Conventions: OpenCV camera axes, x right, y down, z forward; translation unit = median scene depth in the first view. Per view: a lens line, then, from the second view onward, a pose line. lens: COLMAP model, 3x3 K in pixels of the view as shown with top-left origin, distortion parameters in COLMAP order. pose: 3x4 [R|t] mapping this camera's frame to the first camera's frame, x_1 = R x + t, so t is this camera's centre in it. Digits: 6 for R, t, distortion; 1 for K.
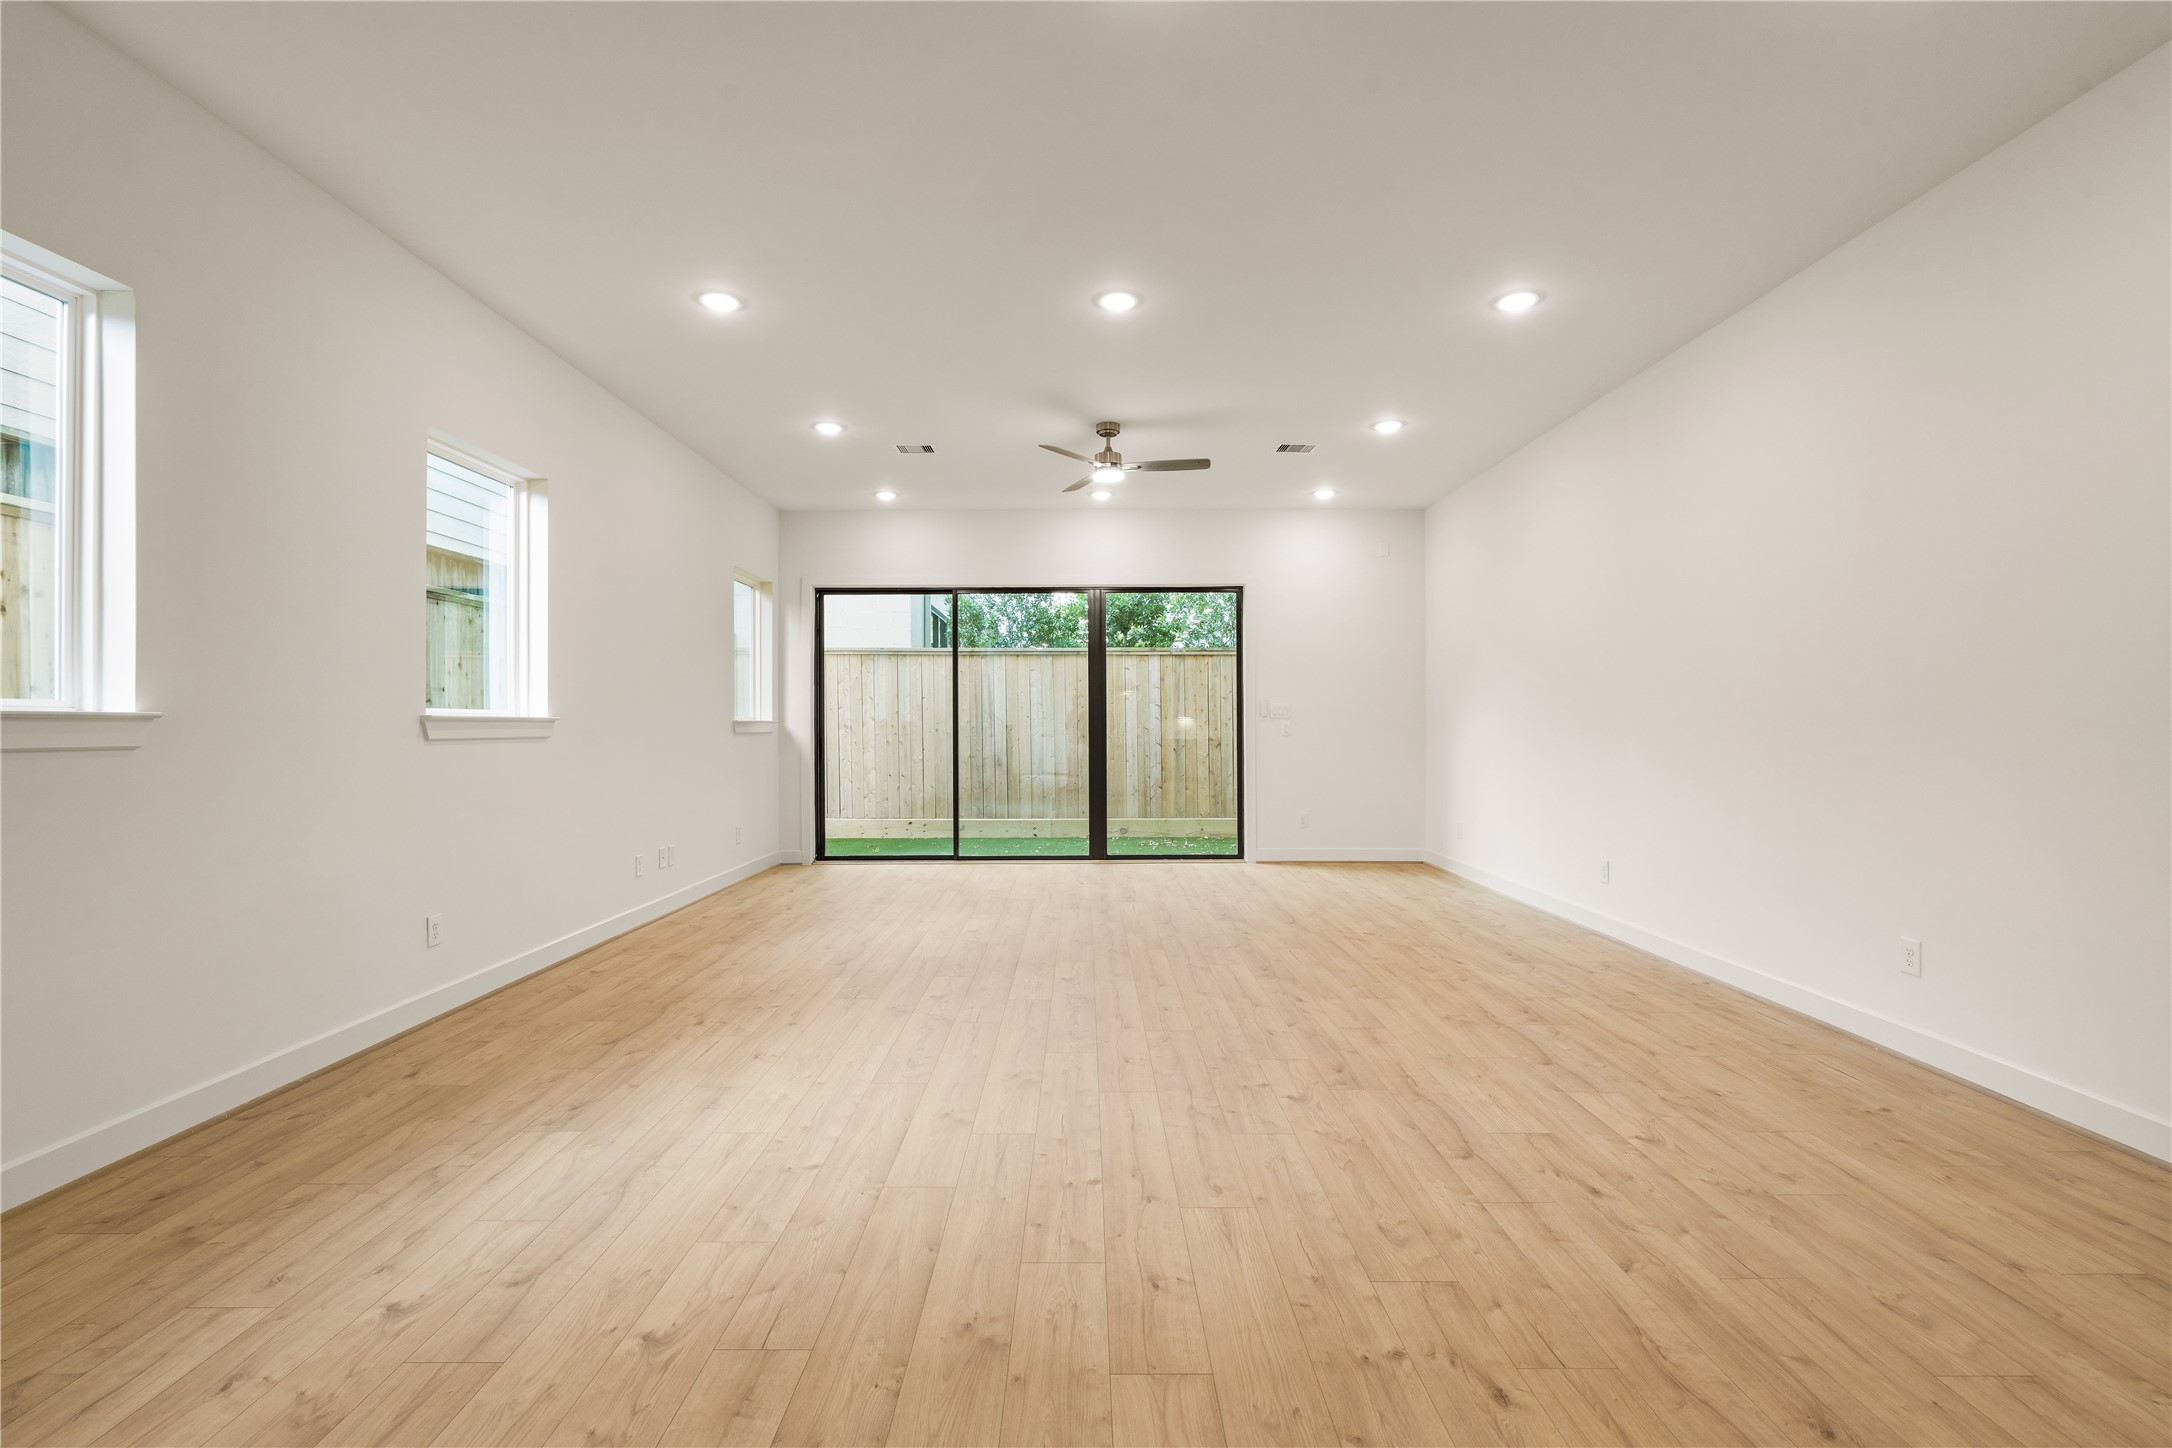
lens RADIAL K [[972.1, 0, 1085.1], [0, 972.1, 721.9], [0, 0, 1]] dist [-0.006566, 0.001602]
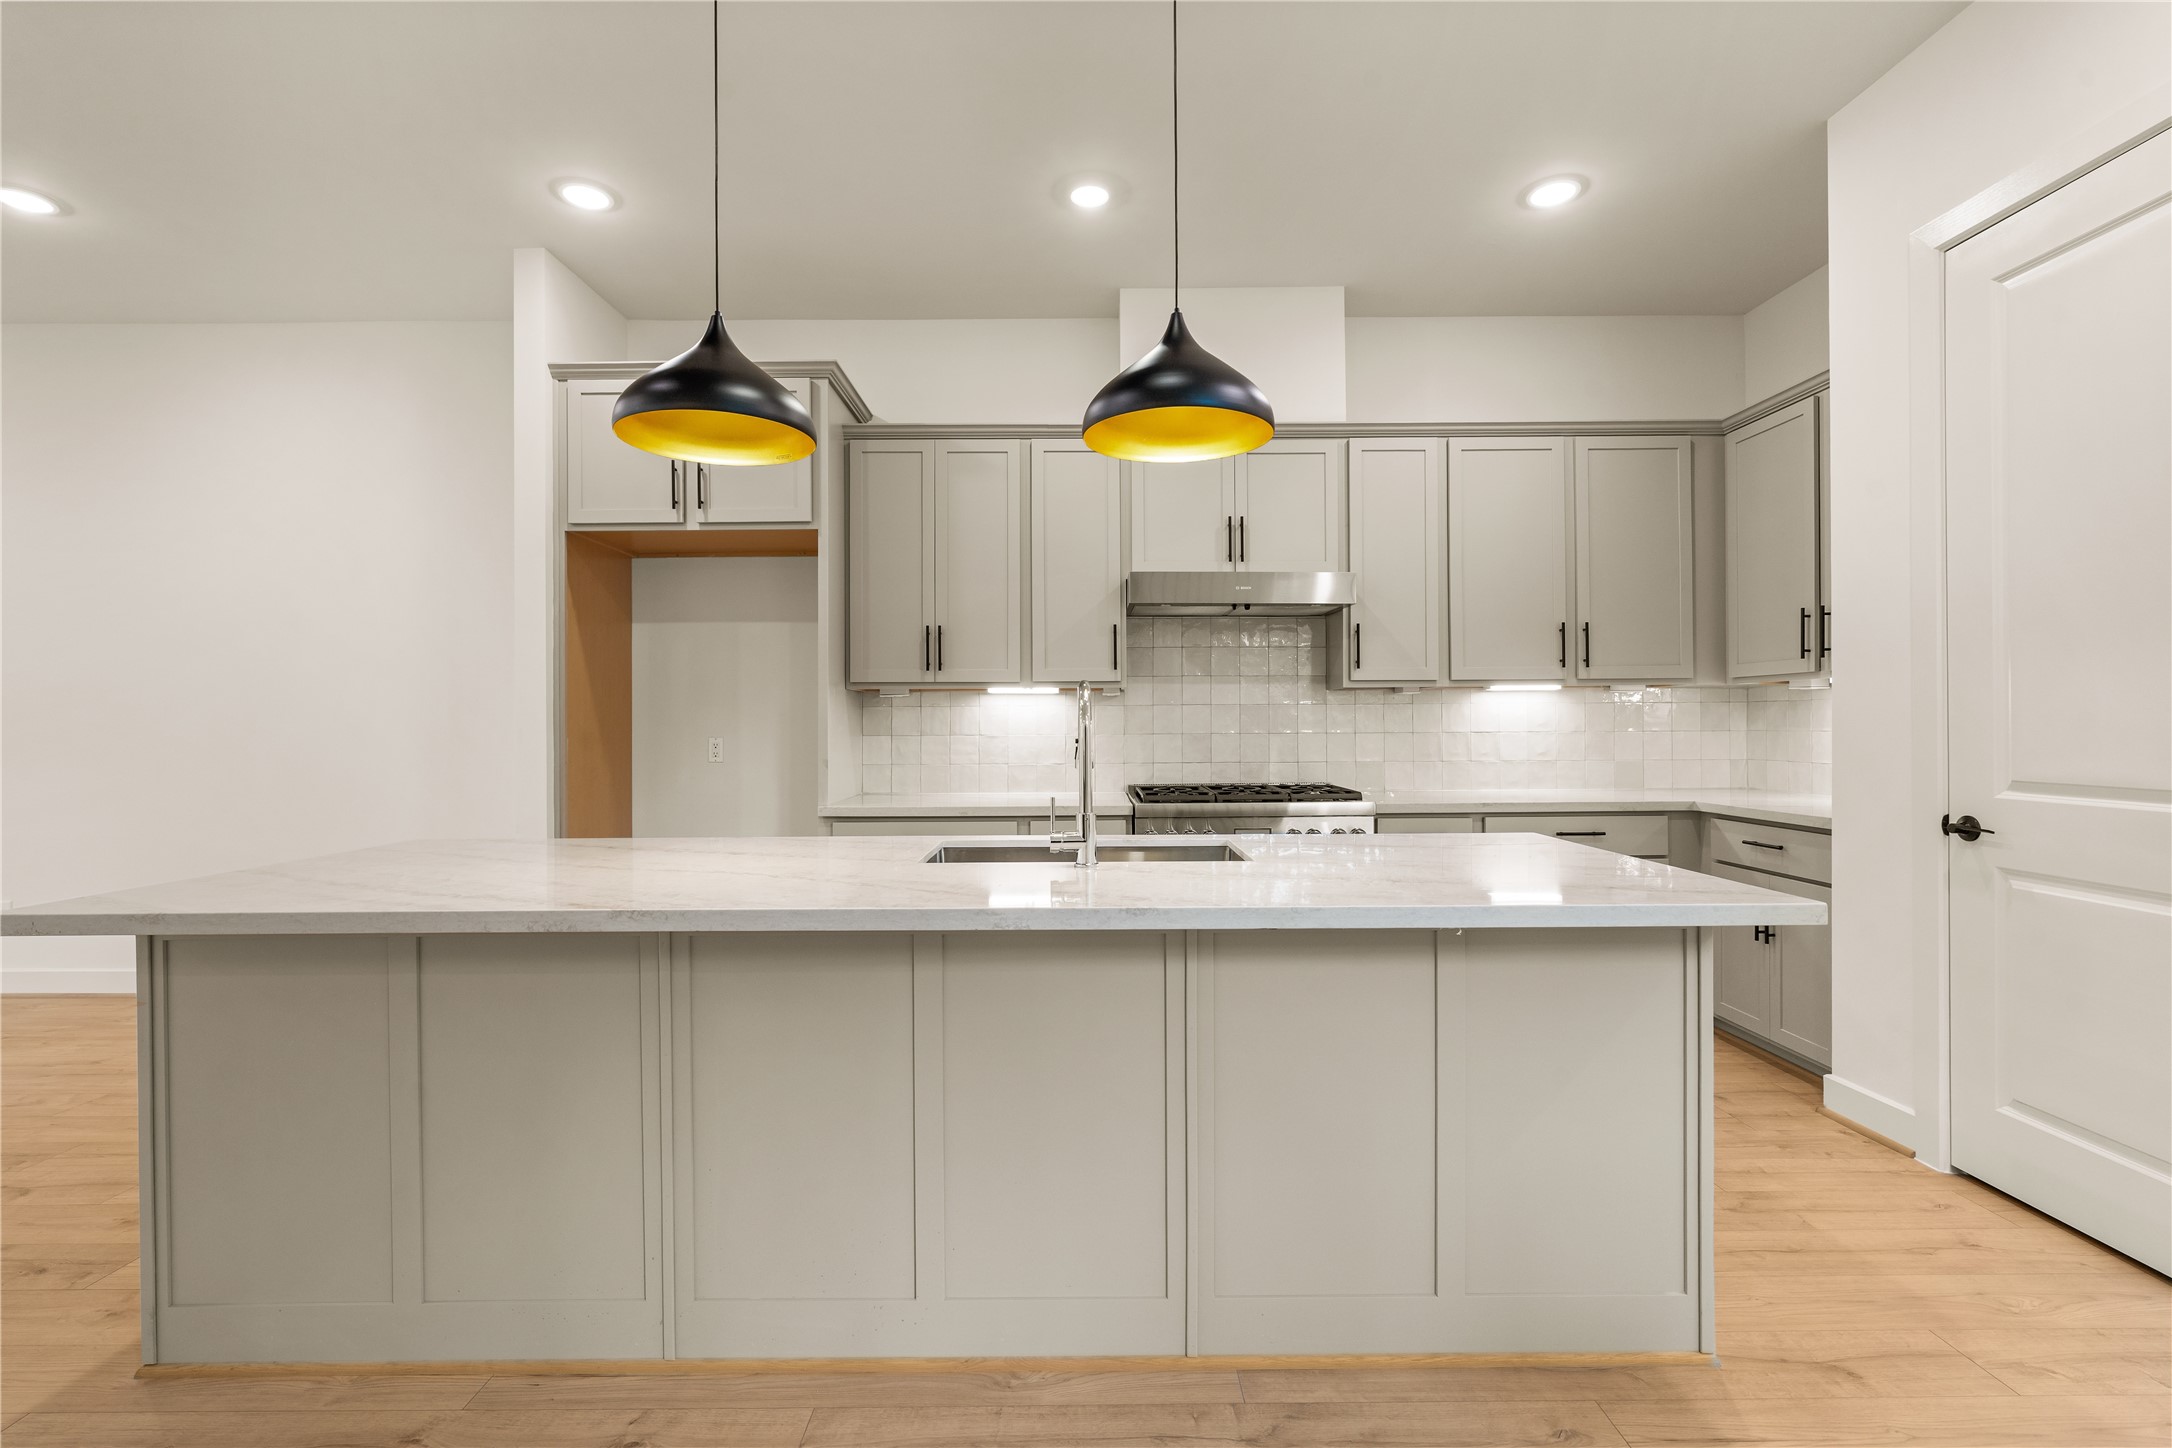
lens RADIAL K [[976.2, 0, 1087.1], [0, 976.2, 723.9], [0, 0, 1]] dist [-0.004386, 0.001028]
pose [[-0.004403, 0.003074, 0.999986, -0.440709], [0.003533, 0.999989, -0.003058, 0.000415], [-0.999984, 0.003520, -0.004413, -0.430403]]
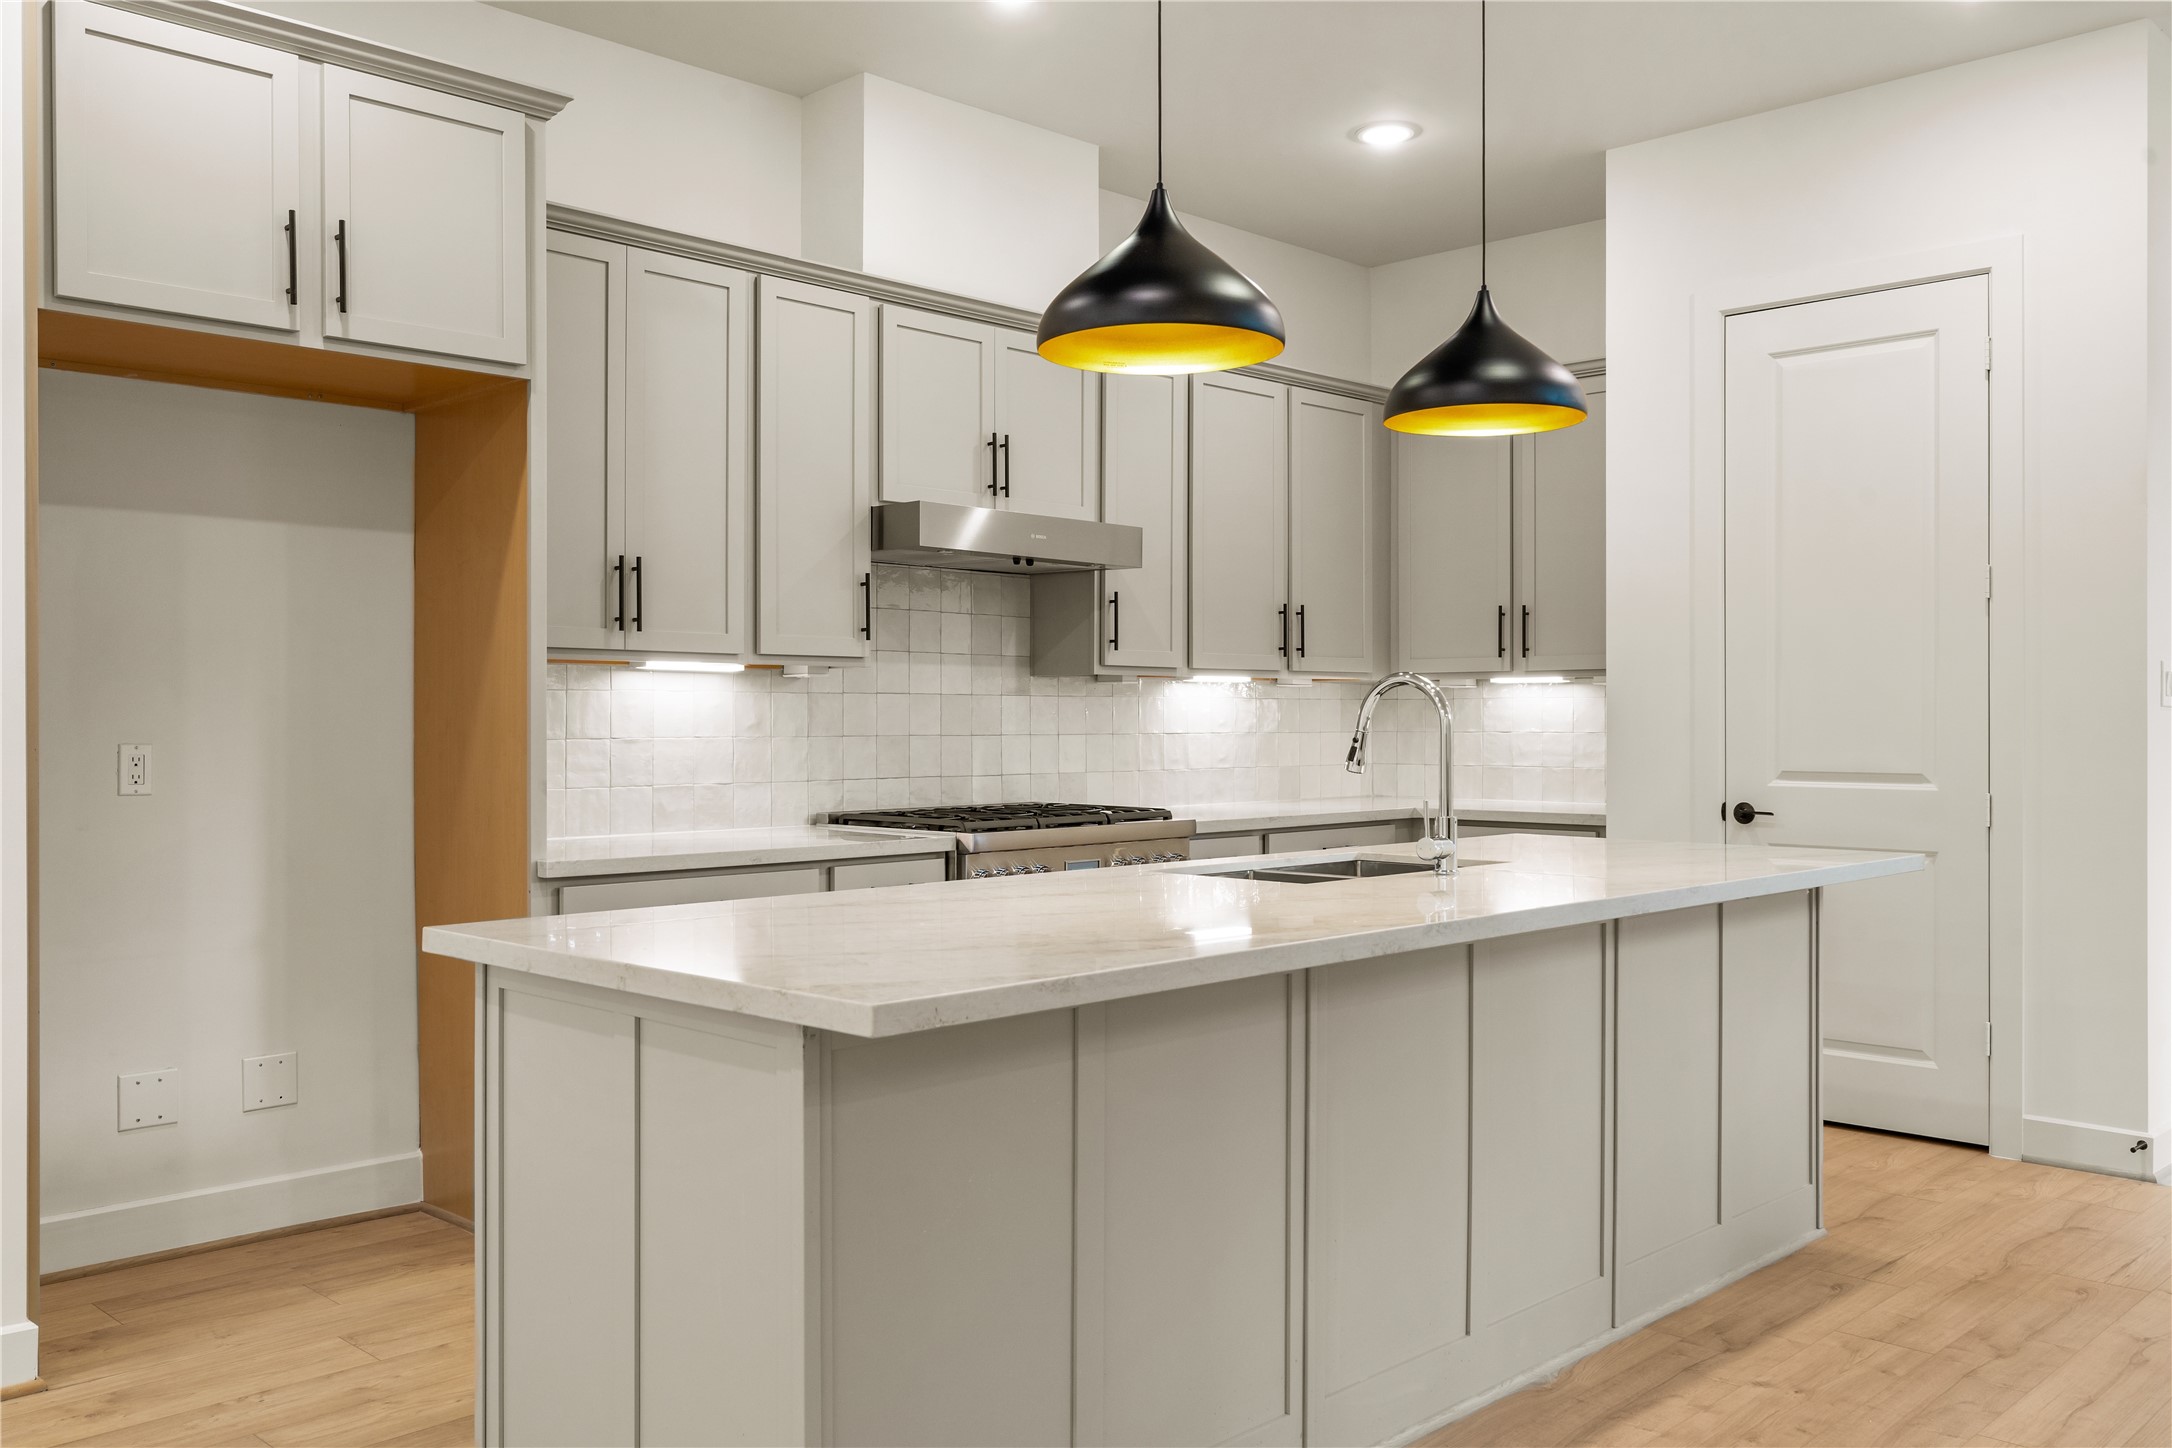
lens RADIAL K [[1804.4, 0, 1086.0], [0, 1804.4, 724.0], [0, 0, 1]] dist [0.004885, -0.006554]
pose [[-0.714245, 0.001445, 0.699895, -0.413123], [0.001008, 0.999999, -0.001036, 0.001107], [-0.699895, -0.000034, -0.714245, 0.473303]]
